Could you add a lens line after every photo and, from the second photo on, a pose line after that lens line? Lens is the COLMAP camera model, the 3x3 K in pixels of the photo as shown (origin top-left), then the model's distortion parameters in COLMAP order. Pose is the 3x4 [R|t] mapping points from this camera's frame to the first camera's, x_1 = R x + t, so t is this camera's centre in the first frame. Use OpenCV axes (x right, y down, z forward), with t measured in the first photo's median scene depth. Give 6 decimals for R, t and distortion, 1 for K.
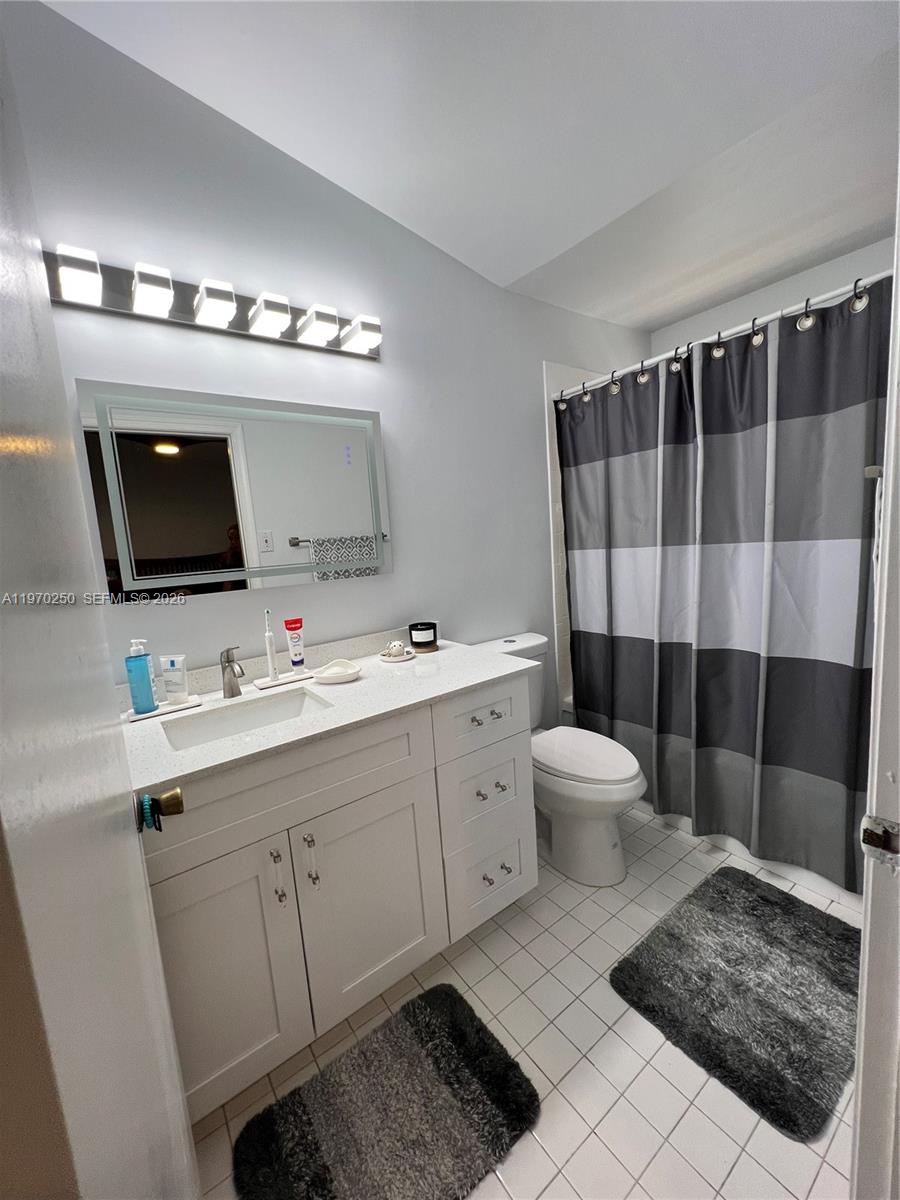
lens RADIAL K [[476.9, 0, 448.1], [0, 476.9, 601.8], [0, 0, 1]] dist [0.000039, 0.000459]
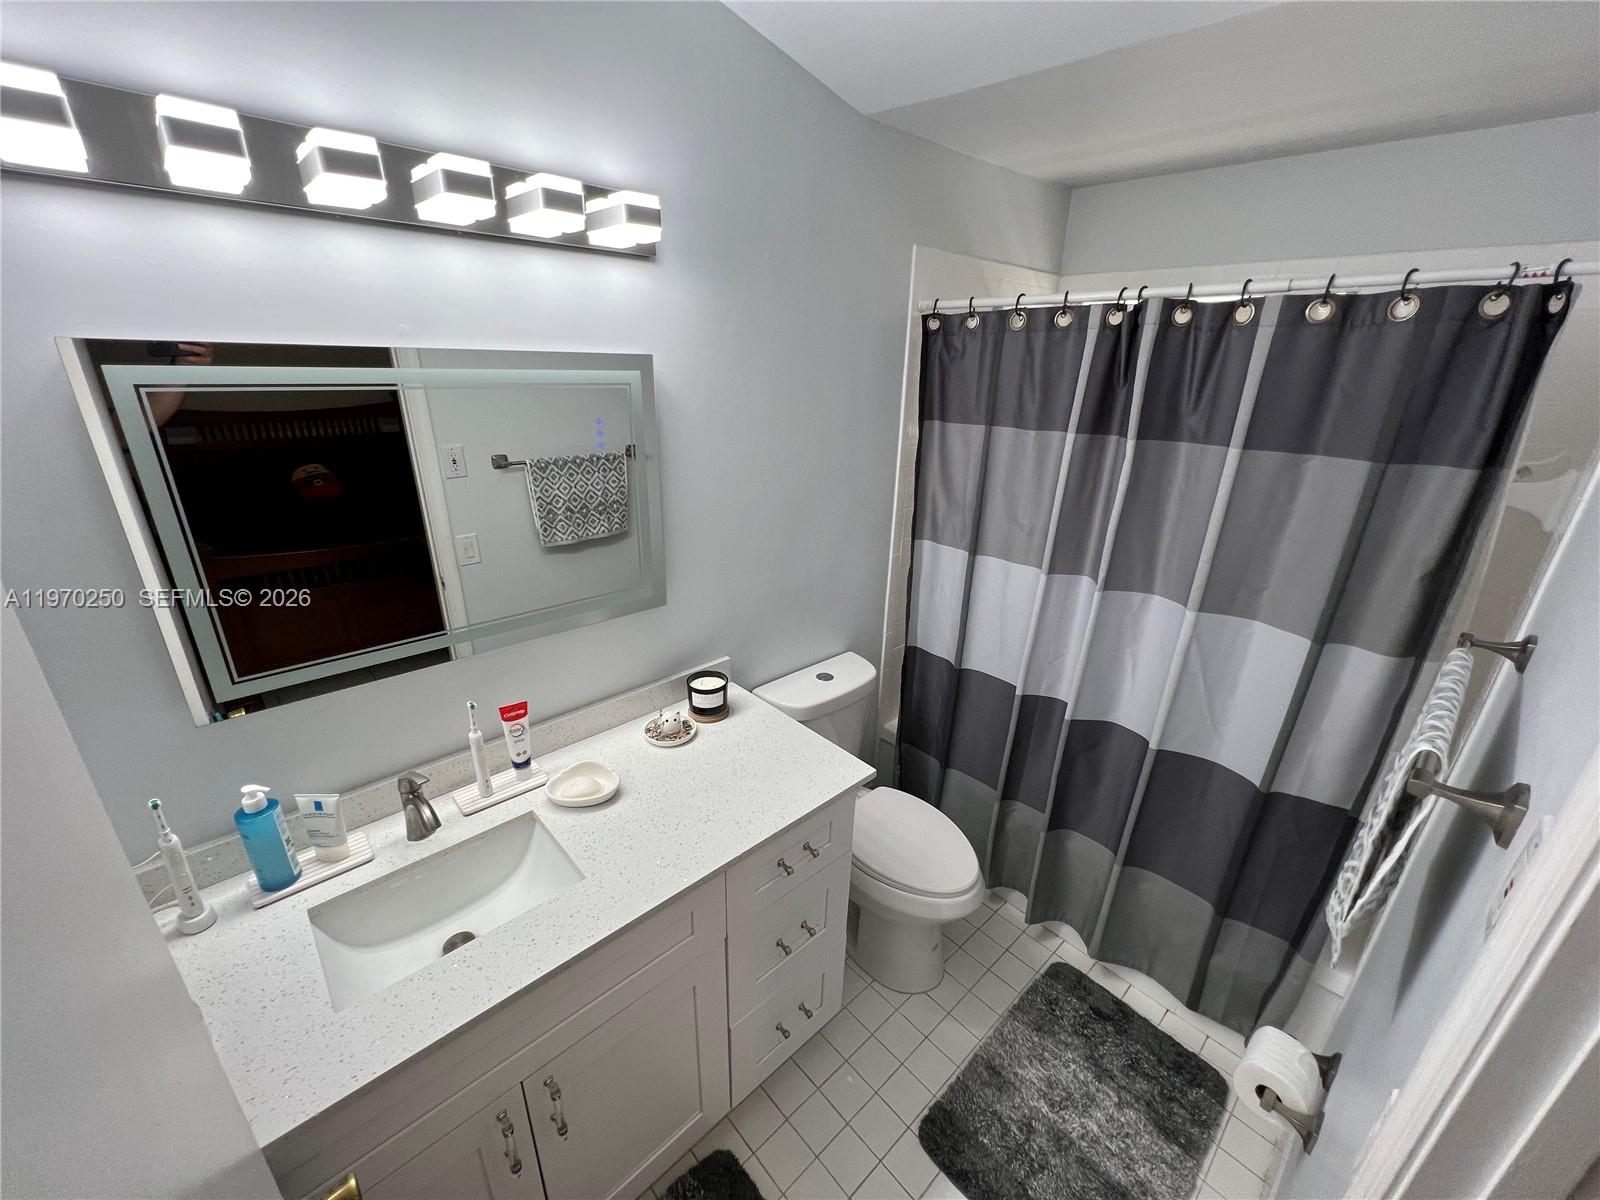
lens RADIAL K [[635.9, 0, 801.6], [0, 635.9, 602.9], [0, 0, 1]] dist [0.000039, 0.000459]
pose [[0.988603, 0.046964, 0.143032, -0.062372], [-0.078936, 0.970724, 0.226857, -0.311977], [-0.128191, -0.235562, 0.963368, 0.137211]]
